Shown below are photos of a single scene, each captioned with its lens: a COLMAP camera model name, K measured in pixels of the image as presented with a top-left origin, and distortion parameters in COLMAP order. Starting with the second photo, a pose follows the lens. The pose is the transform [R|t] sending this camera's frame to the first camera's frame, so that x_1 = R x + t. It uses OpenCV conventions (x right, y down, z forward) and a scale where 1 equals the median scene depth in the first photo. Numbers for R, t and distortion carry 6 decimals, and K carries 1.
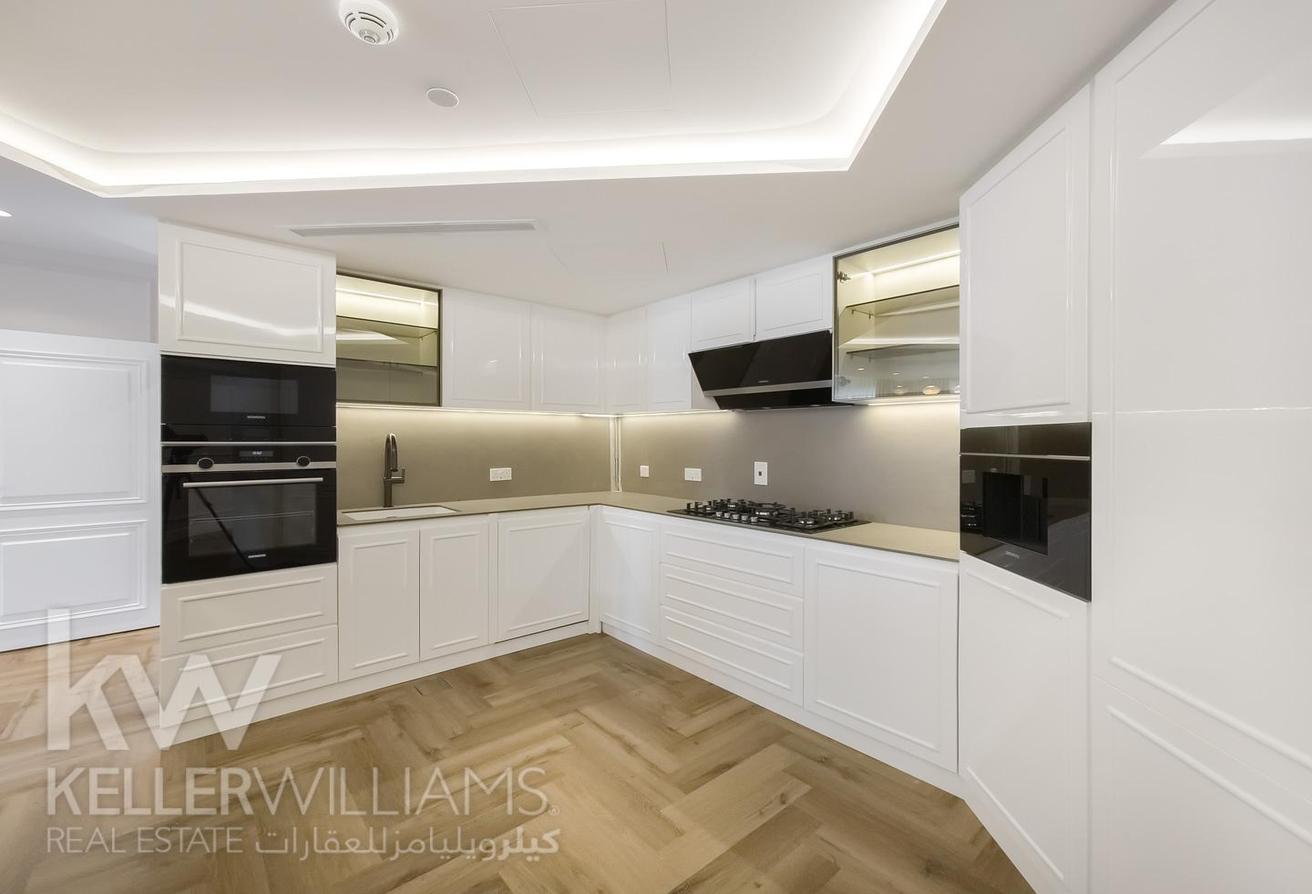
lens RADIAL K [[553.1, 0, 650.1], [0, 553.1, 447.8], [0, 0, 1]] dist [-0.000897, 0.007072]
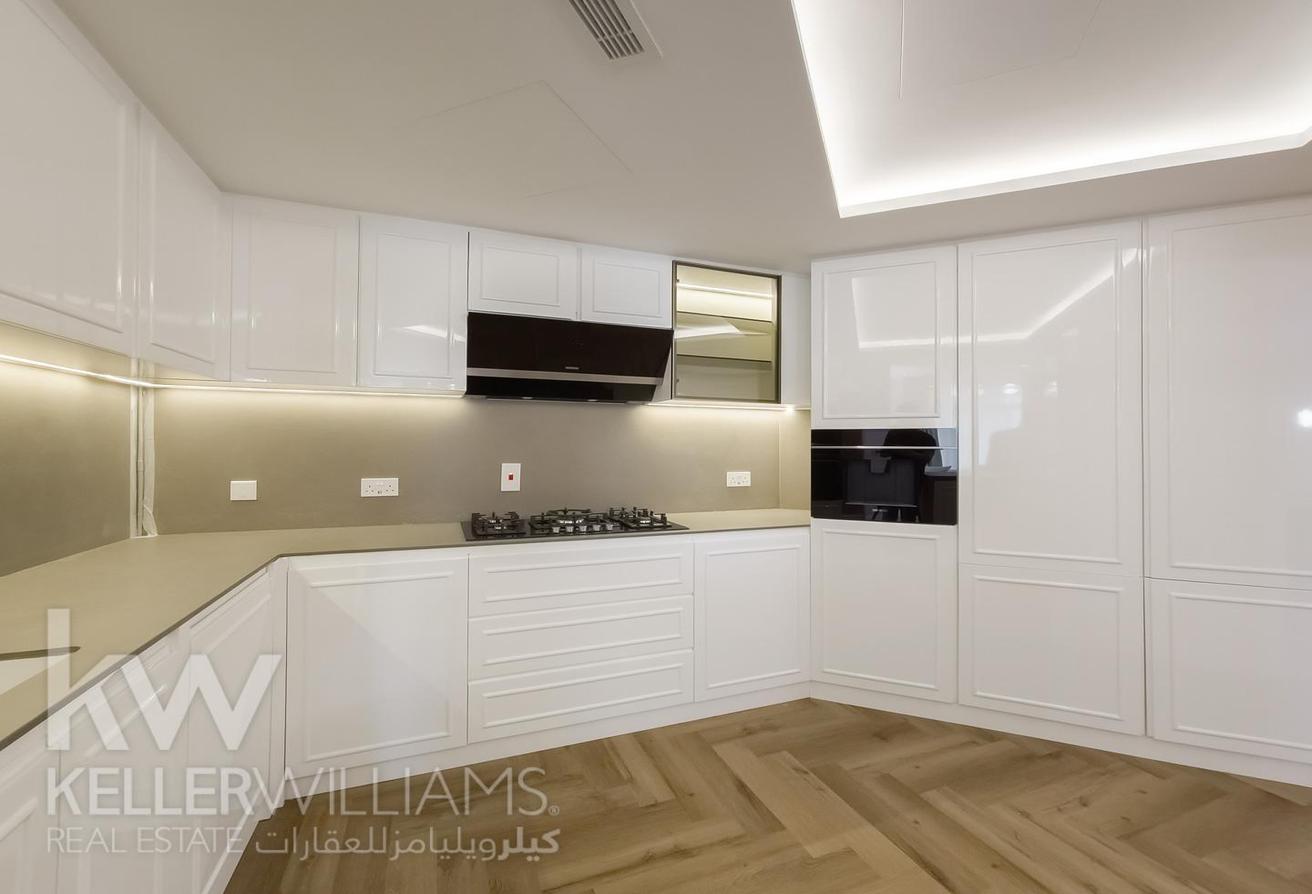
lens RADIAL K [[547.1, 0, 656.1], [0, 547.1, 442.8], [0, 0, 1]] dist [-0.000087, 0.000316]
pose [[0.322287, 0.002263, 0.946639, -0.610048], [0.009743, 0.999936, -0.005707, 0.002801], [-0.946592, 0.011063, 0.322245, 0.657016]]
